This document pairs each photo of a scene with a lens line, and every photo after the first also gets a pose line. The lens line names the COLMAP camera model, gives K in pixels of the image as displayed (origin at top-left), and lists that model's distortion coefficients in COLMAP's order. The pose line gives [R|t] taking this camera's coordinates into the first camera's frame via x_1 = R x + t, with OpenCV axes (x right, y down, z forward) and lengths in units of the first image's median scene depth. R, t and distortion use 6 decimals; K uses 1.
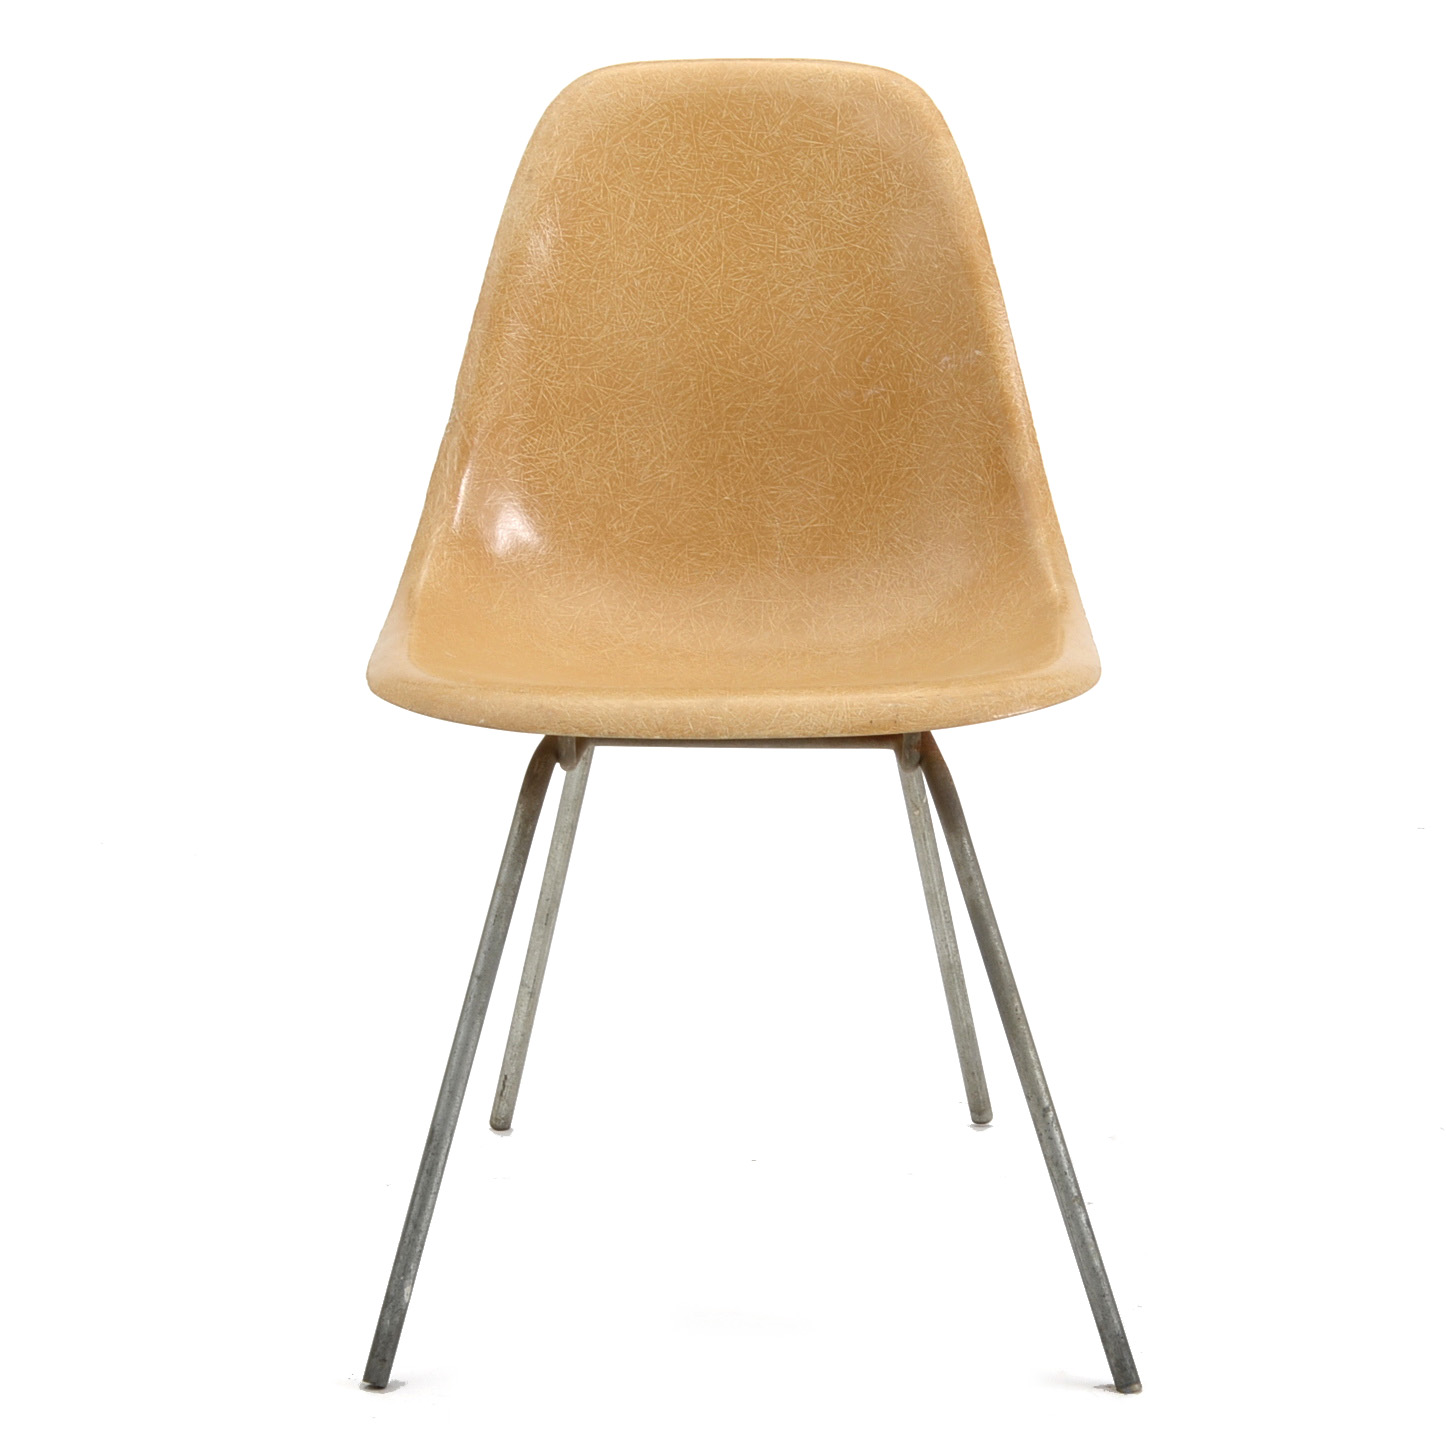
lens RADIAL K [[6145.6, 0, 723.0], [0, 6145.6, 723.0], [0, 0, 1]] dist [0.639463, 0.203719]
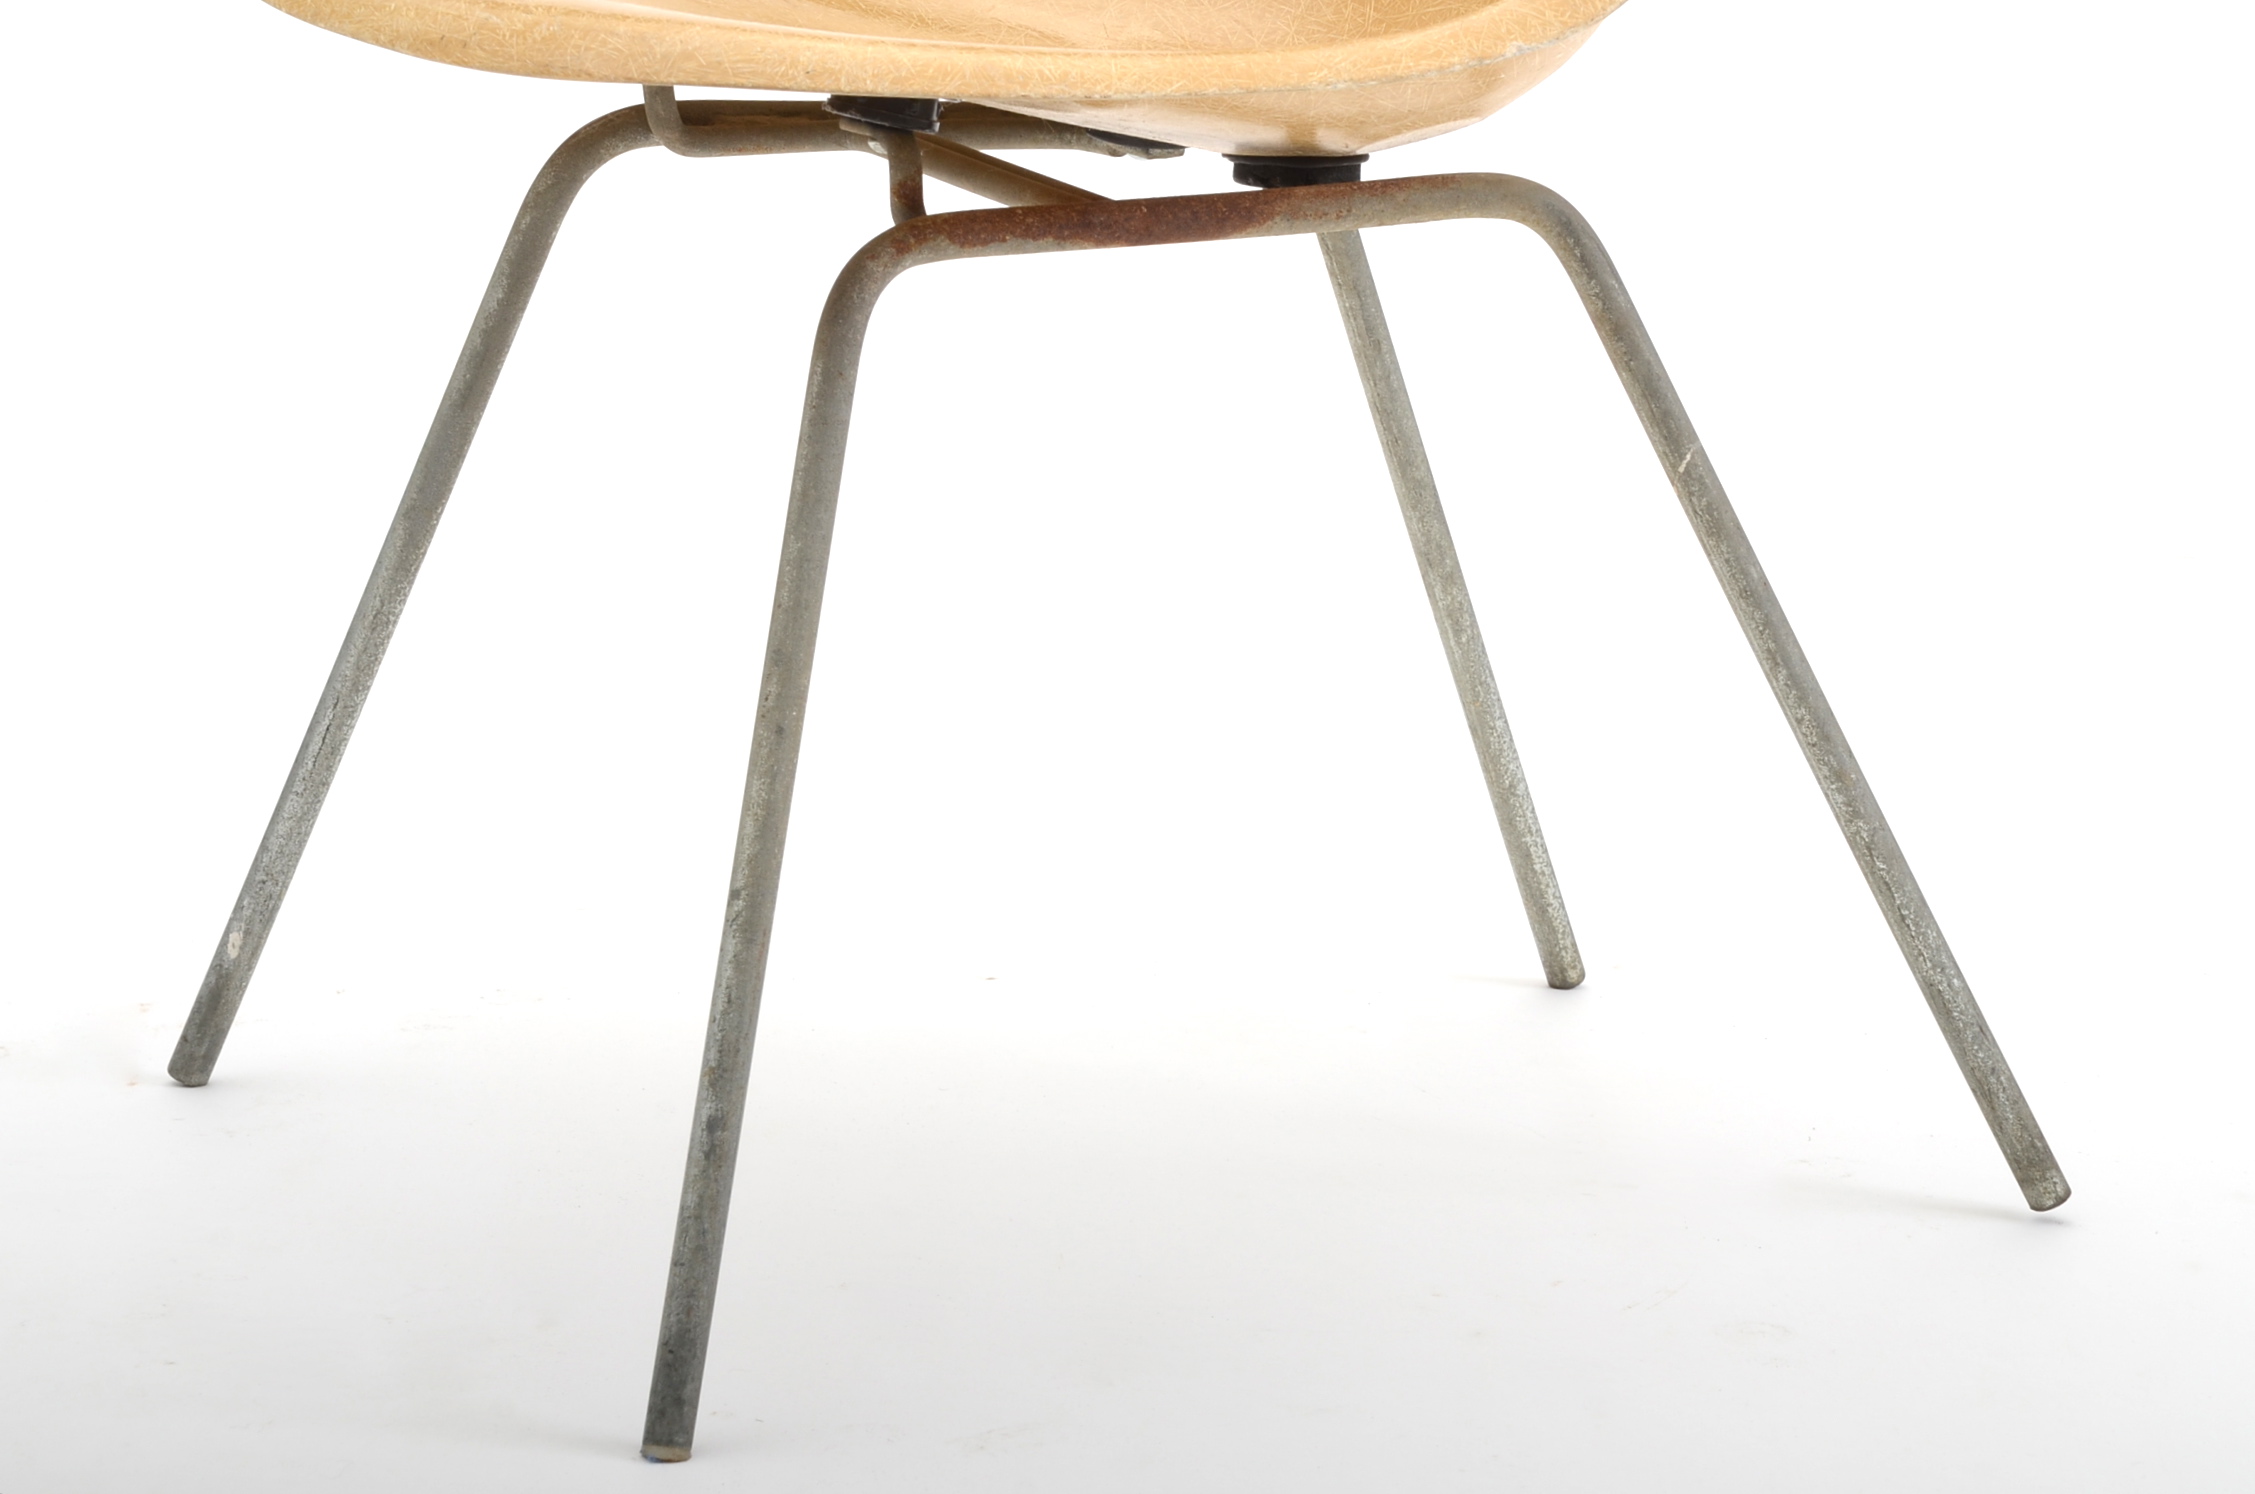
lens RADIAL K [[7104.2, 0, 1127.5], [0, 7104.2, 747.0], [0, 0, 1]] dist [0.716215, 0.830266]
pose [[0.443865, 0.213202, -0.870362, 0.539676], [-0.228865, 0.966043, 0.119923, -0.025962], [0.866375, 0.145966, 0.477587, 0.689436]]
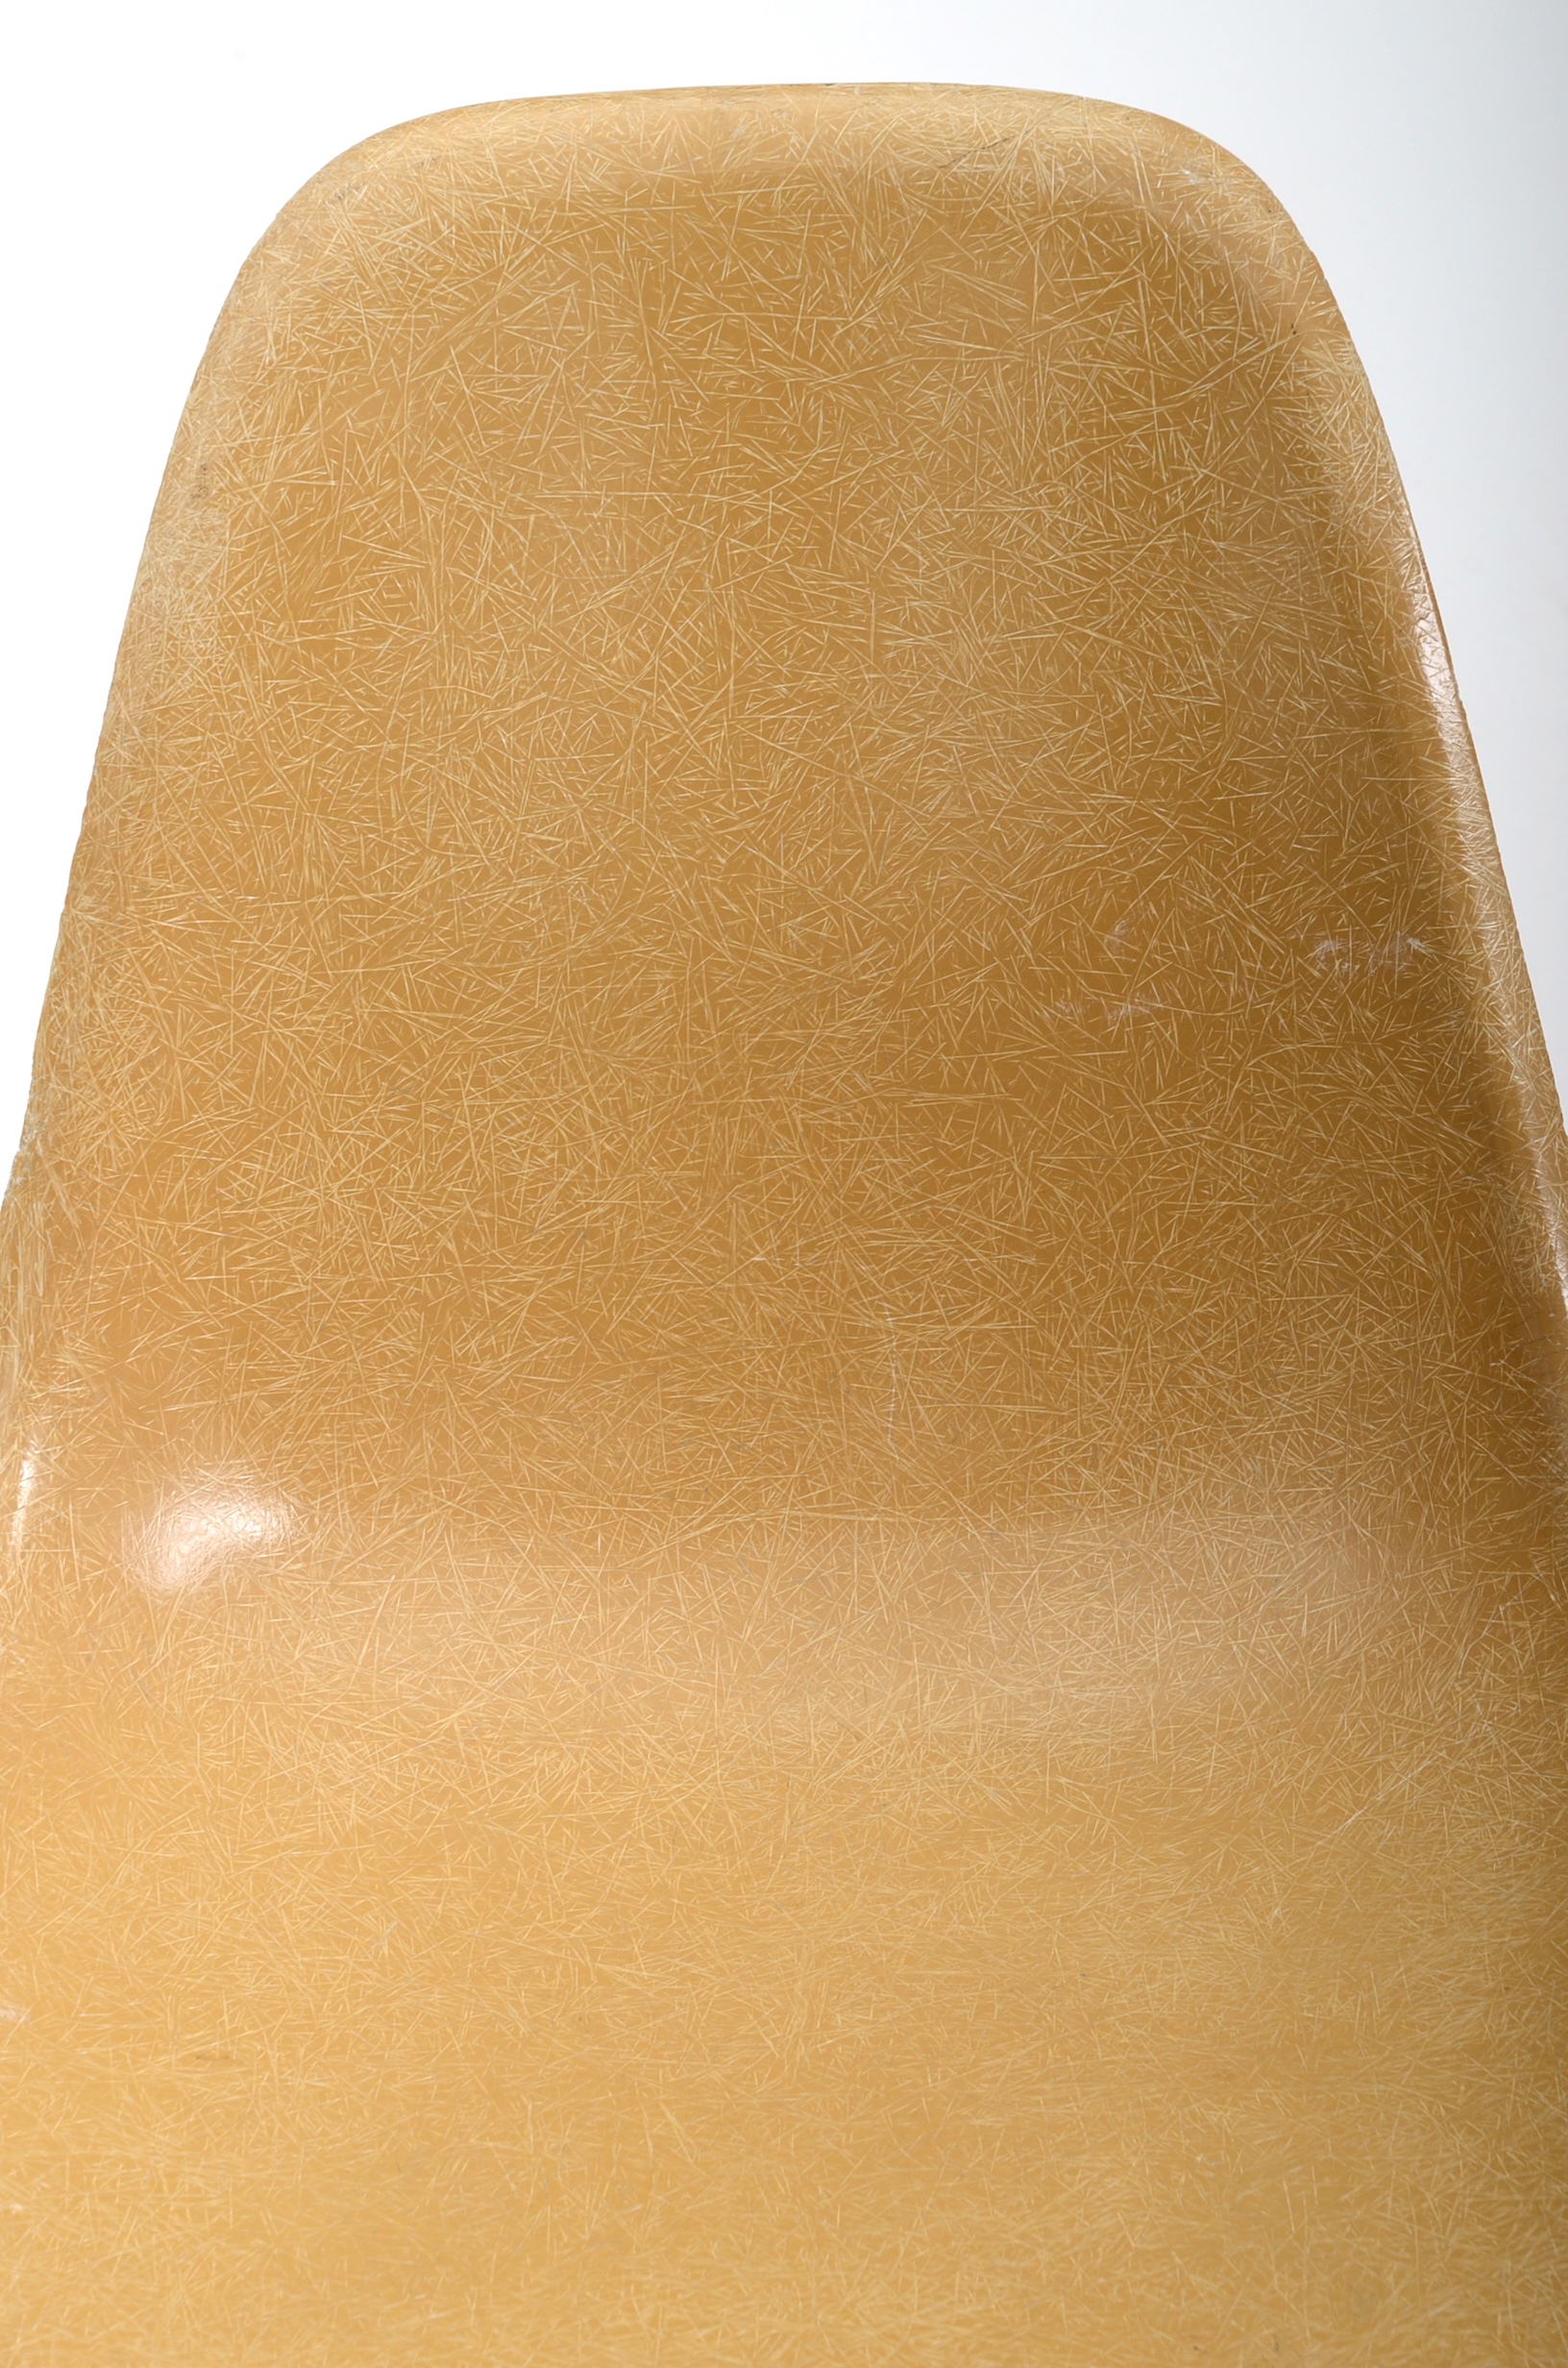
lens RADIAL K [[6508.2, 0, 786.0], [0, 6508.2, 1217.1], [0, 0, 1]] dist [0.629314, 1.641017]
pose [[0.999745, -0.021981, -0.005181, 0.004588], [0.022463, 0.944275, 0.328390, -0.175195], [-0.002326, -0.328422, 0.944528, 0.612701]]
